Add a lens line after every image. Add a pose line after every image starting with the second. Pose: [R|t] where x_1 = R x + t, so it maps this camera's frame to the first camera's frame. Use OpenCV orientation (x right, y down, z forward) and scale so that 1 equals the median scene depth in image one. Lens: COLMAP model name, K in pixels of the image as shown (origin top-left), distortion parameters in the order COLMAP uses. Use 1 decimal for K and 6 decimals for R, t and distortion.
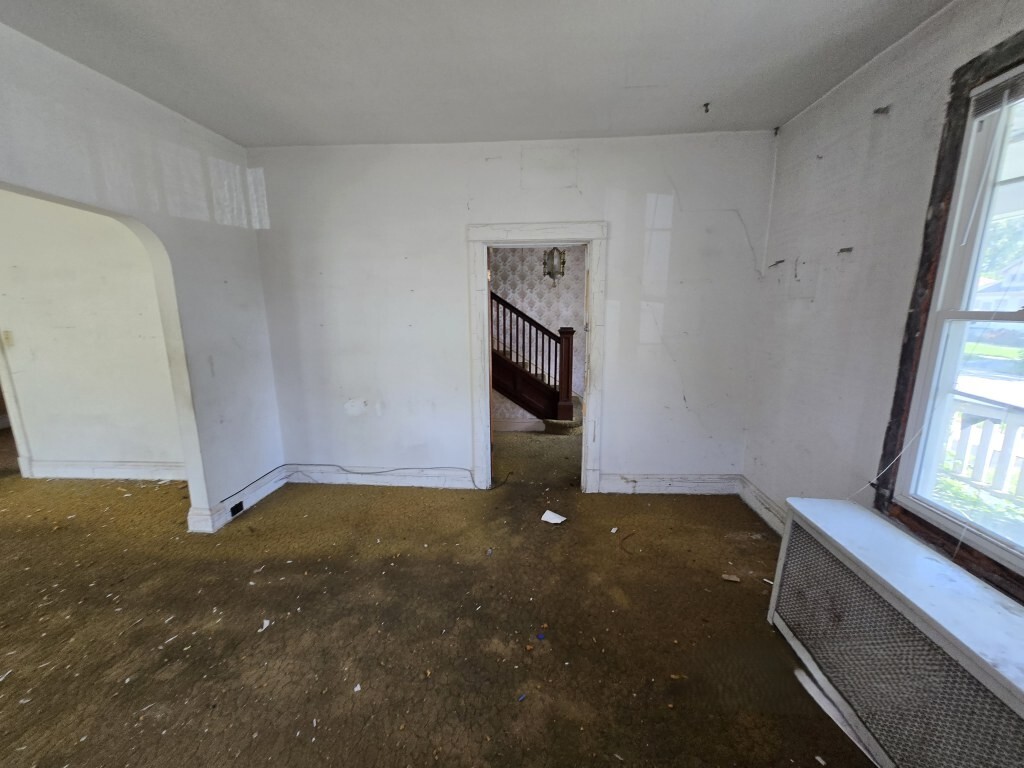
lens RADIAL K [[396.4, 0, 515.5], [0, 396.4, 382.9], [0, 0, 1]] dist [0.001398, 0.000048]
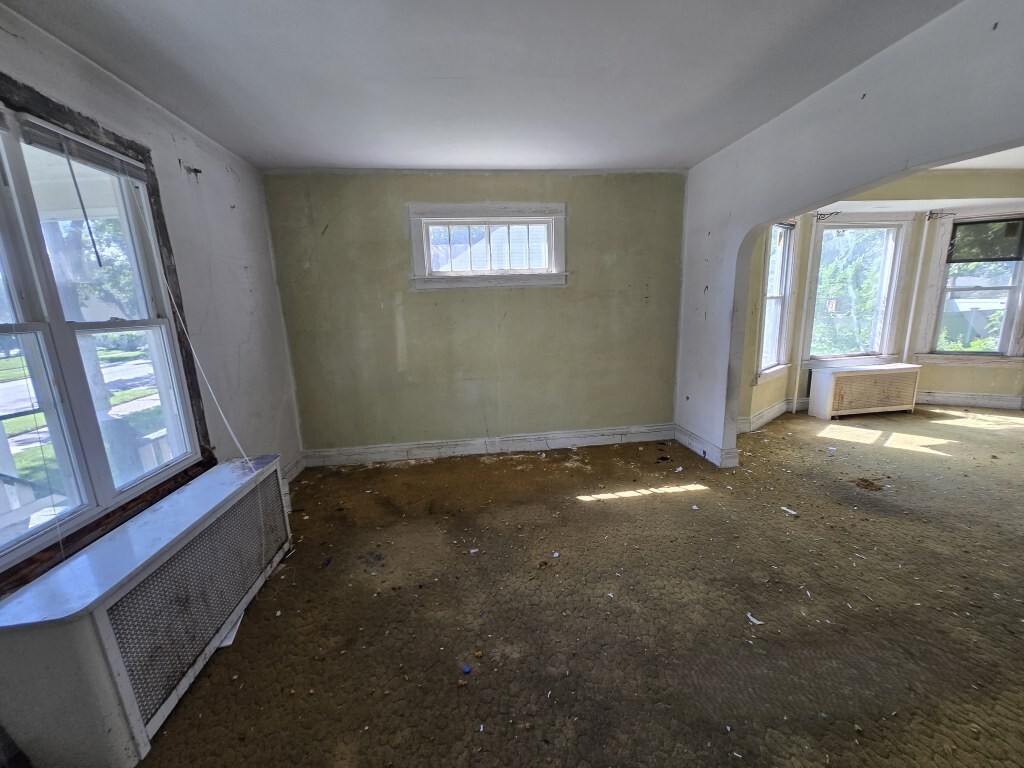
lens RADIAL K [[396.4, 0, 515.5], [0, 396.4, 382.9], [0, 0, 1]] dist [0.001398, 0.000048]
pose [[-0.982423, 0.073510, -0.171583, 0.064048], [0.004555, 0.928361, 0.371651, -0.296537], [0.186611, 0.364337, -0.912379, 1.626179]]
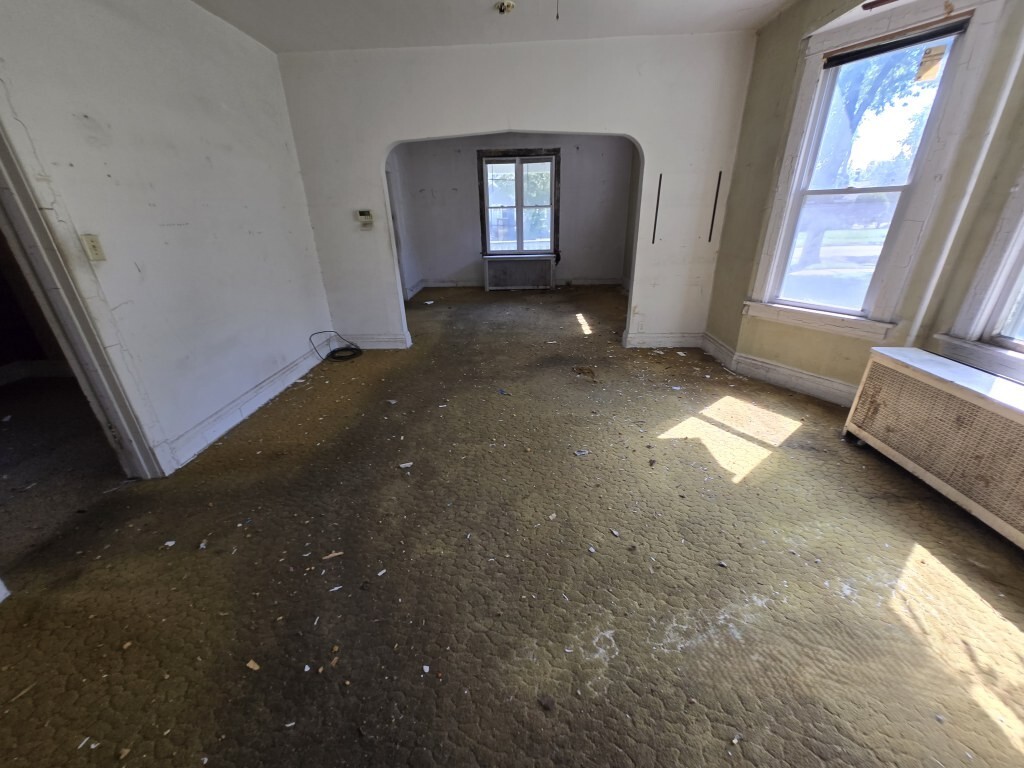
lens RADIAL K [[396.4, 0, 515.5], [0, 396.4, 382.9], [0, 0, 1]] dist [0.001398, 0.000048]
pose [[-0.030922, -0.393398, 0.918848, -3.586075], [0.212723, 0.895637, 0.390619, -0.063221], [-0.976623, 0.207538, 0.055990, 0.747558]]
